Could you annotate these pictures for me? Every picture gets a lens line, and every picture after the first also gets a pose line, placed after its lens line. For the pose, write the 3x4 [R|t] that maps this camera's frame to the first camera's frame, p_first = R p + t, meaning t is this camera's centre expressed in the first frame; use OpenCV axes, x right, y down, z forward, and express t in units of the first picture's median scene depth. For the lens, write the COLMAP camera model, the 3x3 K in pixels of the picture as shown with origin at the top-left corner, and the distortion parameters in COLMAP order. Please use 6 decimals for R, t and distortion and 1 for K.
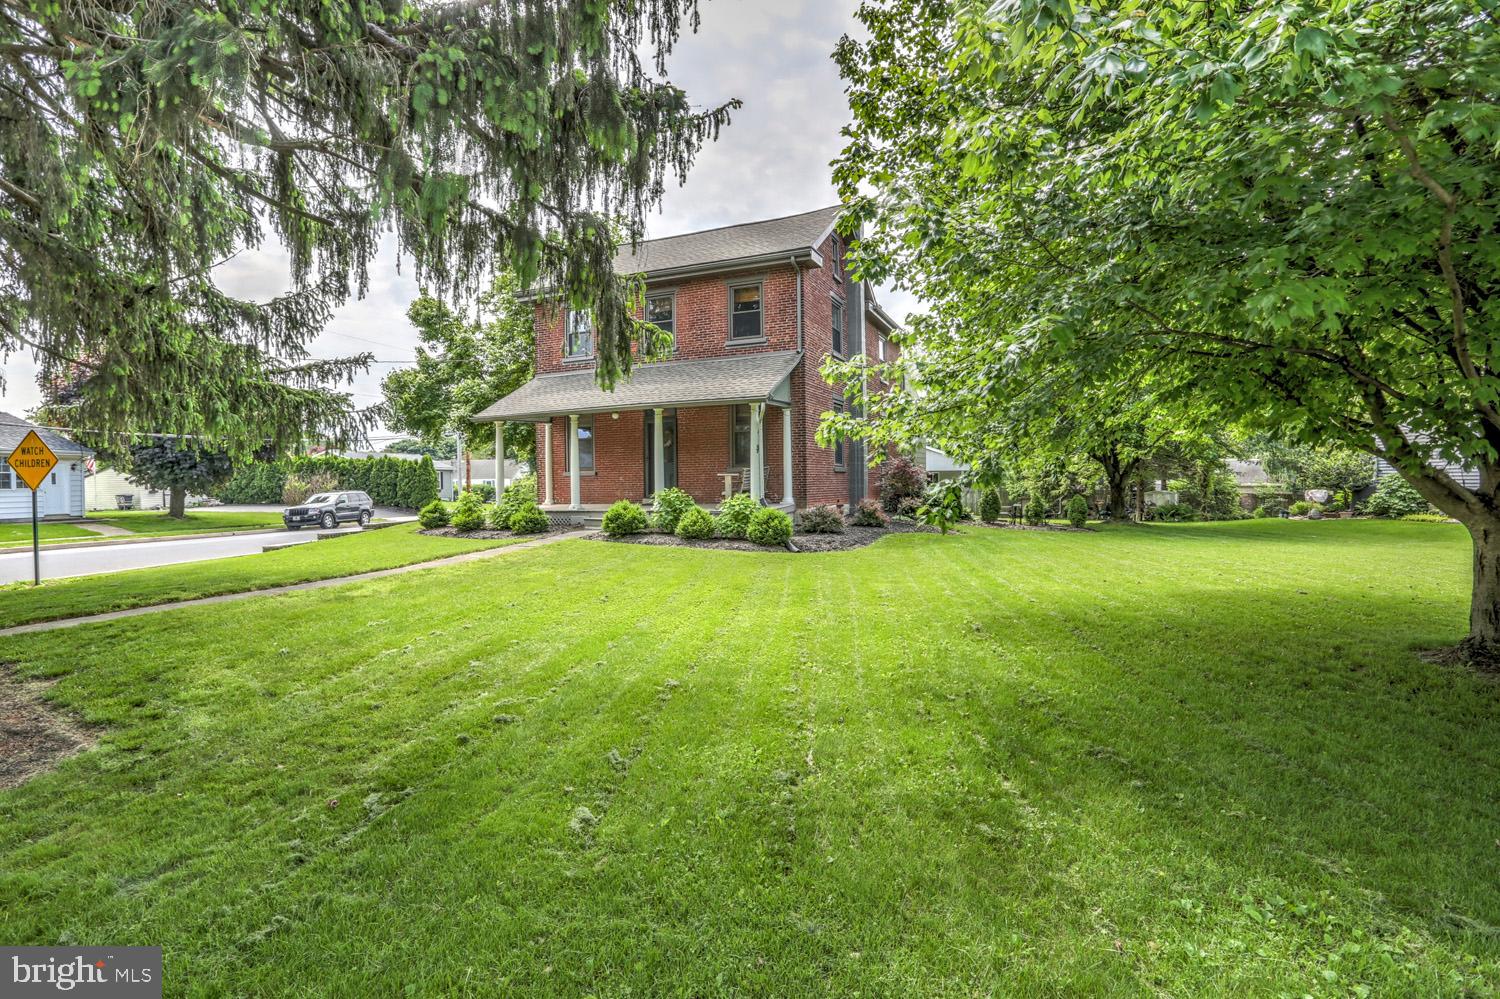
lens RADIAL K [[739.3, 0, 750.0], [0, 739.3, 499.5], [0, 0, 1]] dist [-0.036099, 0.000743]
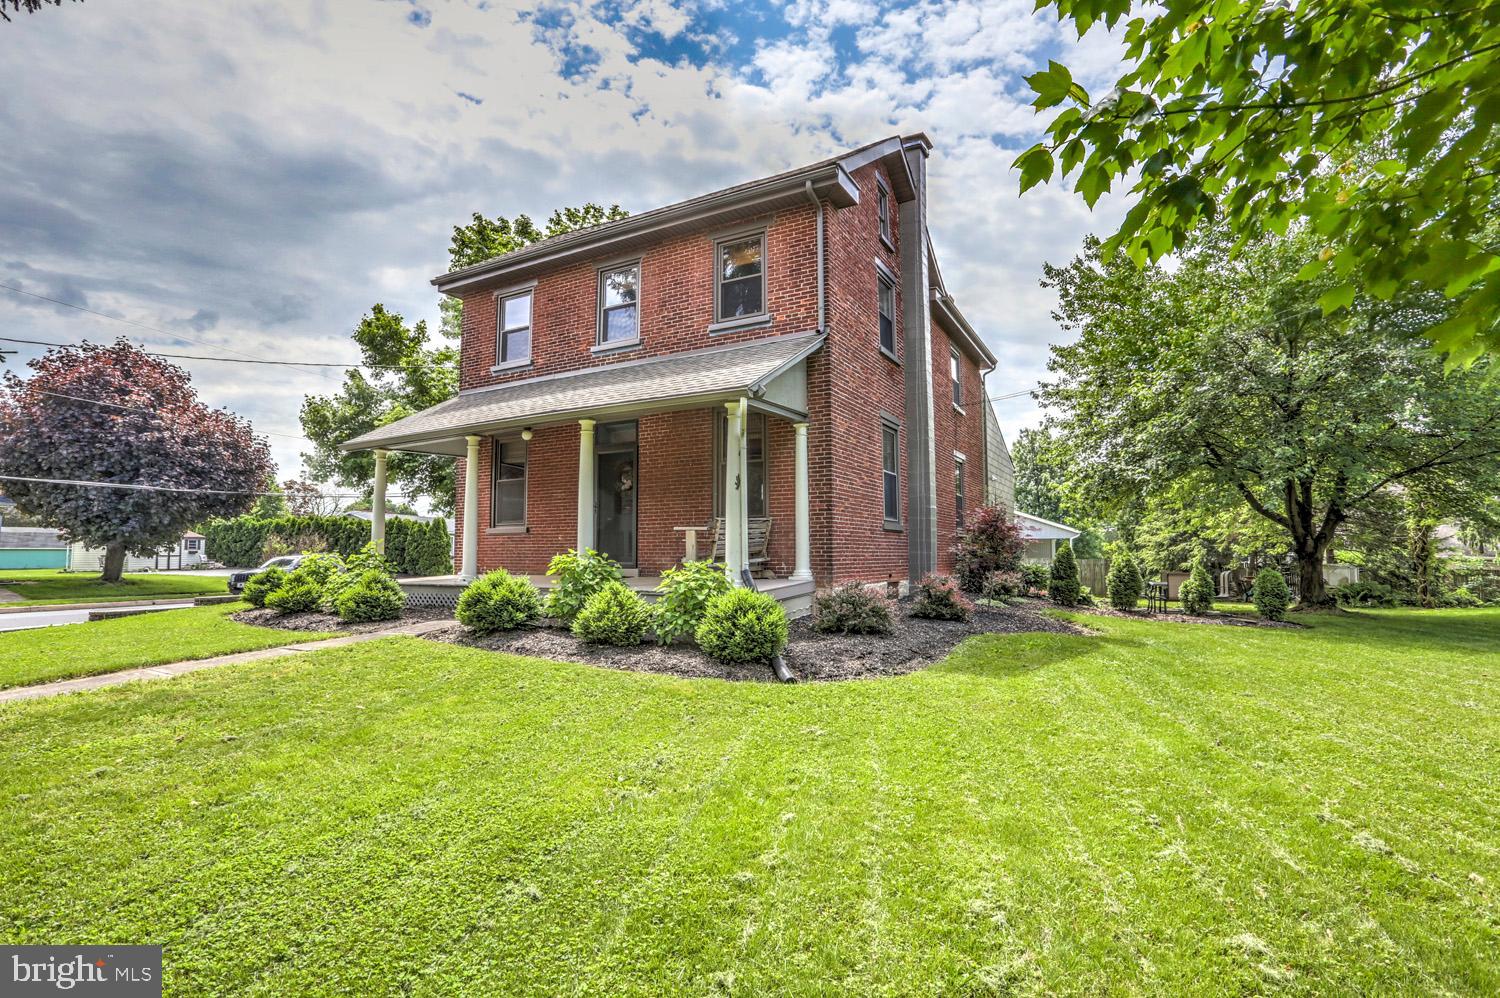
lens RADIAL K [[739.3, 0, 750.0], [0, 739.3, 499.0], [0, 0, 1]] dist [-0.036099, 0.000743]
pose [[0.995793, 0.003572, -0.091560, 0.064017], [-0.012338, 0.995367, -0.095353, -0.001363], [0.090795, 0.096082, 0.991224, 0.391554]]
